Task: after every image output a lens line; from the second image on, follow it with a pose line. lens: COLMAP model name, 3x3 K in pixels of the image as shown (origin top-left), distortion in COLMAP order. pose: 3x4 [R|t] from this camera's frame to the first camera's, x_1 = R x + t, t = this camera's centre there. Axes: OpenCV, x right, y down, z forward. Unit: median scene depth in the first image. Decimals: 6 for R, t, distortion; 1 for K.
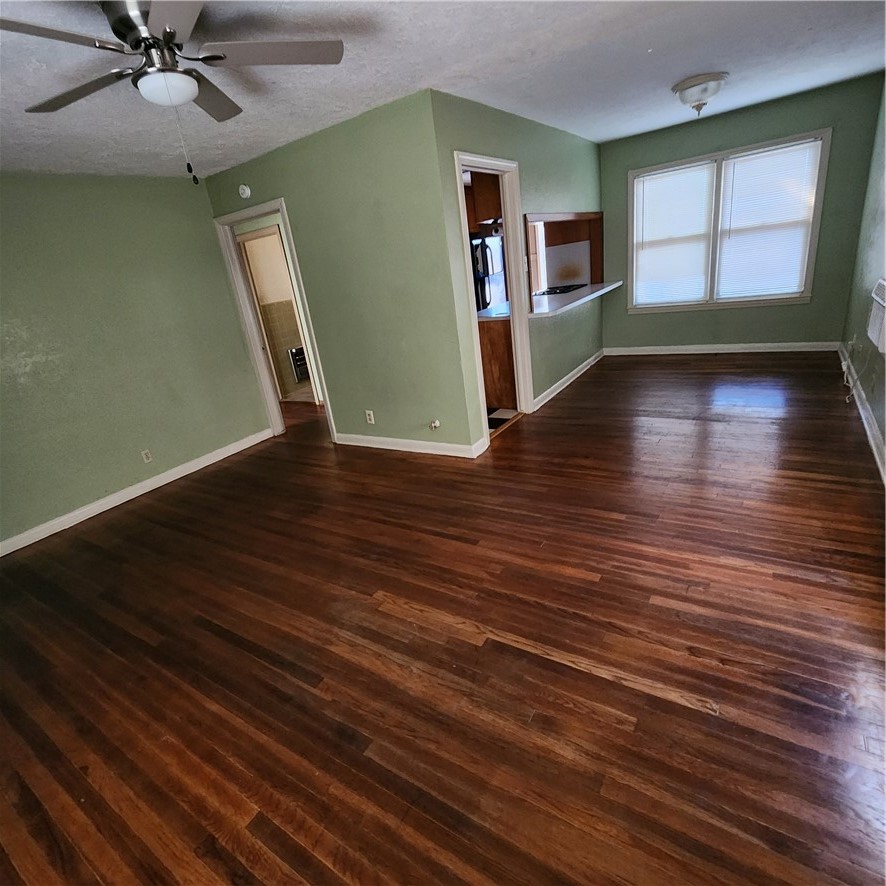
lens RADIAL K [[488.1, 0, 434.8], [0, 488.1, 446.3], [0, 0, 1]] dist [0.004315, -0.001645]
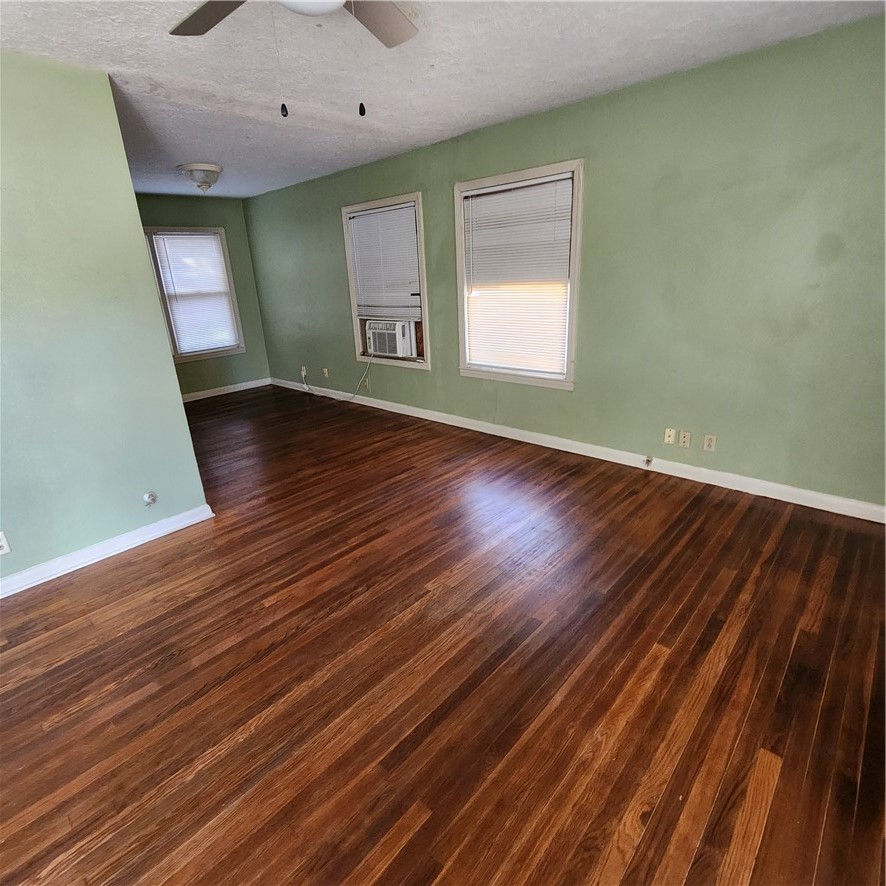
lens RADIAL K [[488.1, 0, 434.3], [0, 488.1, 438.6], [0, 0, 1]] dist [0.004315, -0.001645]
pose [[0.168740, -0.191715, 0.966836, -1.014137], [0.372499, 0.920560, 0.117528, -0.088671], [-0.912563, 0.340314, 0.226750, 0.659422]]
